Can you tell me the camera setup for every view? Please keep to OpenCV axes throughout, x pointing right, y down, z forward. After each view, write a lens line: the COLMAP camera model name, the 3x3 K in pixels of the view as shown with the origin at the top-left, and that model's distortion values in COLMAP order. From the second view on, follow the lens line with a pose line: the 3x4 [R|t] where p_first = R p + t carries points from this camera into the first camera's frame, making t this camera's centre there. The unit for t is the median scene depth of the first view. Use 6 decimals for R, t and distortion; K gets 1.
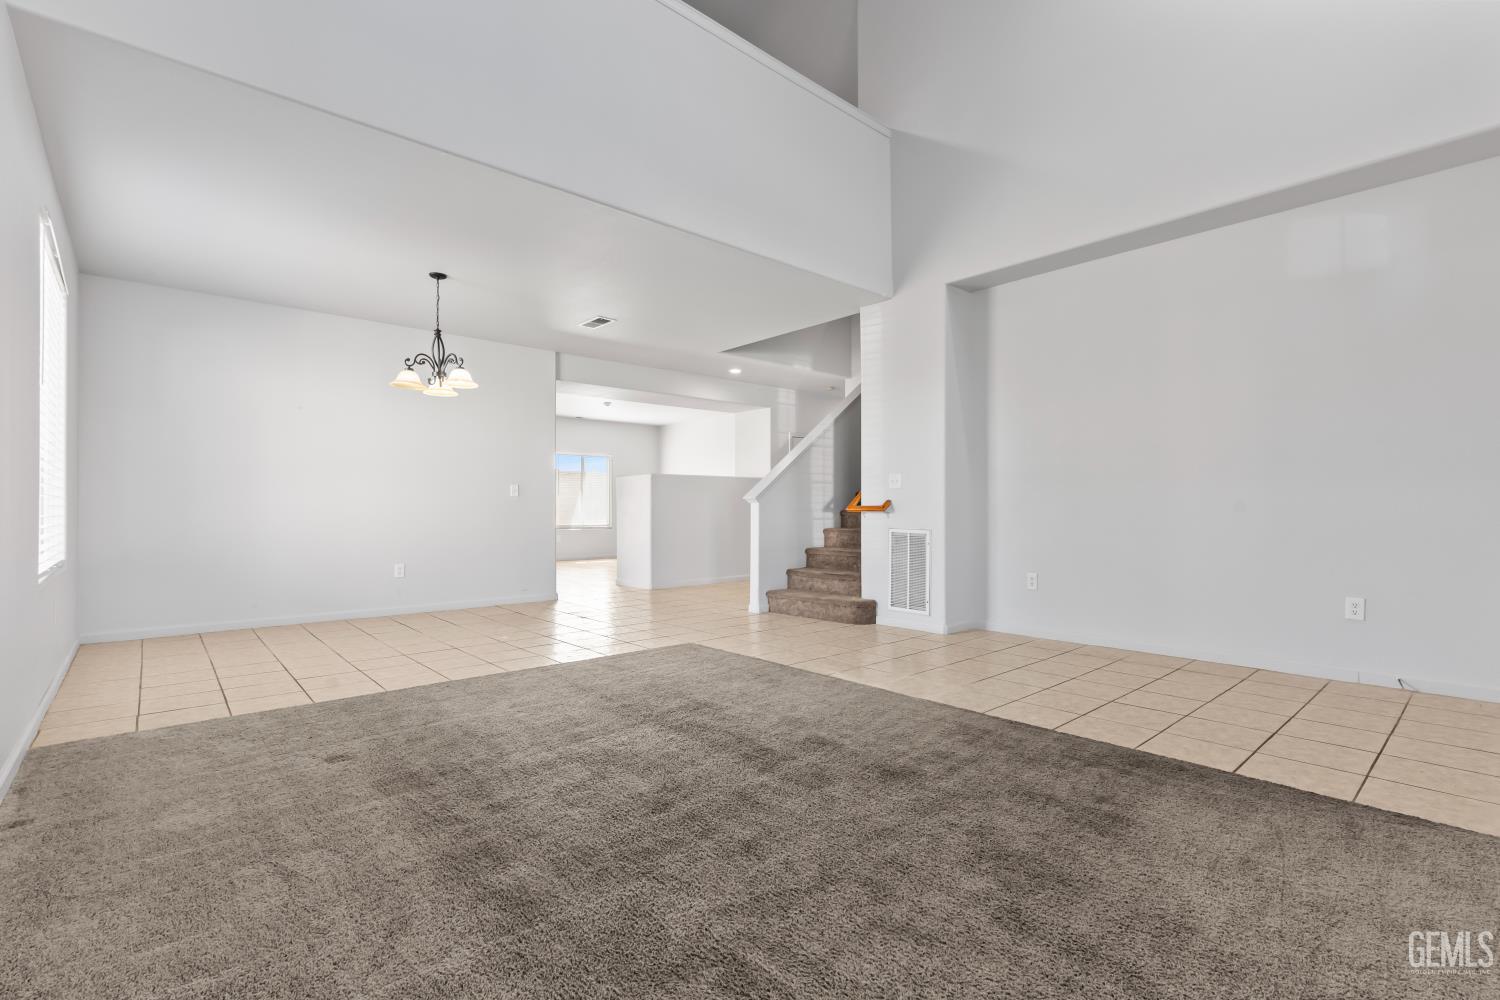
lens RADIAL K [[679.6, 0, 754.0], [0, 679.6, 511.2], [0, 0, 1]] dist [-0.005247, 0.002427]
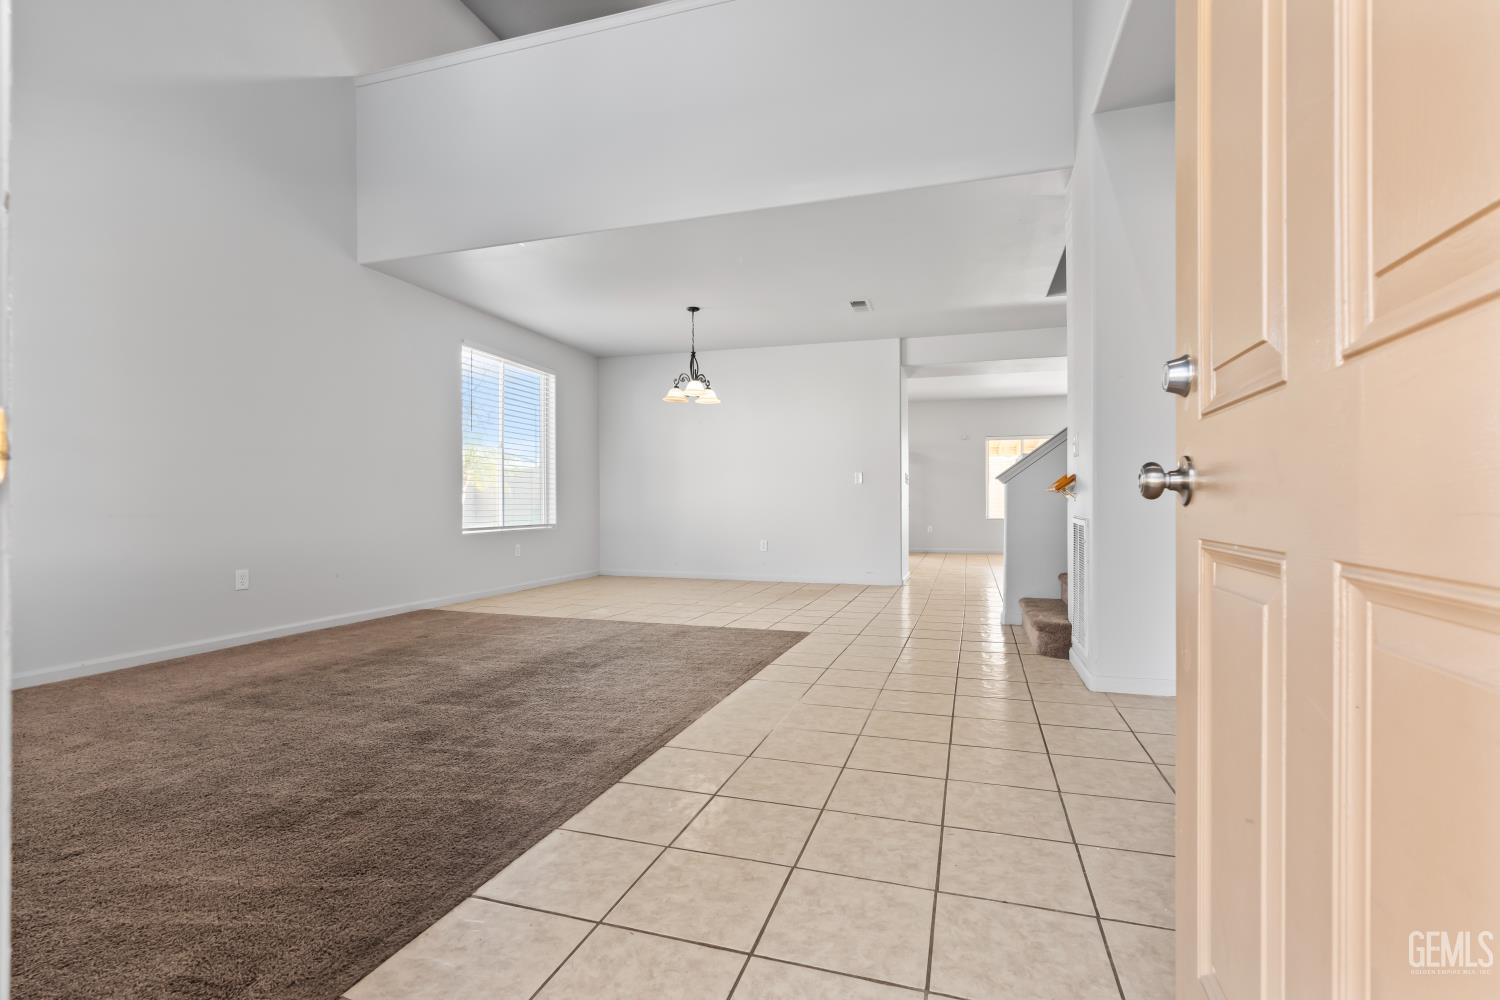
lens RADIAL K [[679.6, 0, 754.3], [0, 679.6, 500.6], [0, 0, 1]] dist [-0.005247, 0.002427]
pose [[0.506581, -0.006588, -0.862167, 0.623038], [0.000407, 0.999973, -0.007402, 0.017108], [0.862192, 0.003399, 0.506570, 0.417301]]
